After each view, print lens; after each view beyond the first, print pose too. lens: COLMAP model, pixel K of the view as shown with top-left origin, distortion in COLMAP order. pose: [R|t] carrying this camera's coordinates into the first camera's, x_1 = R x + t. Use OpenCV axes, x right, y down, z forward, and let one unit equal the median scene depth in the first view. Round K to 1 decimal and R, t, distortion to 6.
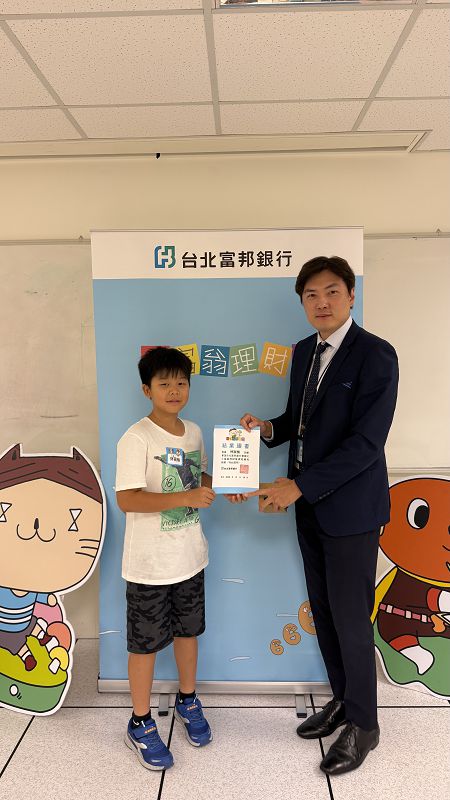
lens RADIAL K [[561.0, 0, 230.2], [0, 561.0, 398.8], [0, 0, 1]] dist [0.006627, -0.003956]
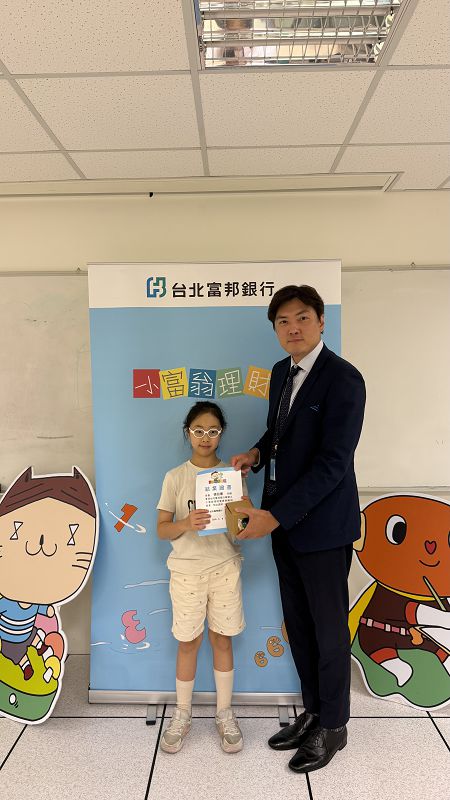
lens RADIAL K [[561.2, 0, 222.5], [0, 561.2, 400.5], [0, 0, 1]] dist [0.005861, -0.000912]
pose [[0.999996, 0.001884, -0.001987, 0.012941], [-0.001981, 0.998749, -0.049968, 0.017412], [0.001891, 0.049972, 0.998749, -0.062666]]
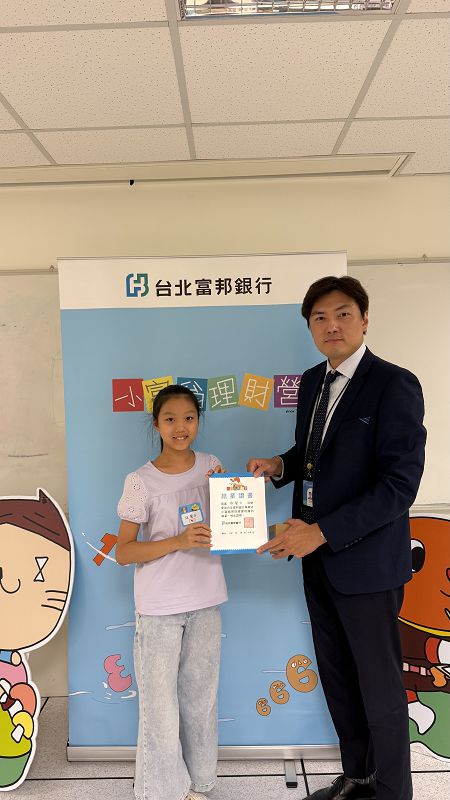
lens RADIAL K [[559.4, 0, 224.2], [0, 559.4, 398.5], [0, 0, 1]] dist [-0.009362, 0.000808]
pose [[0.999867, -0.013636, 0.008954, 0.018500], [0.014105, 0.998409, -0.054602, -0.009090], [-0.008195, 0.054721, 0.998468, 0.070631]]
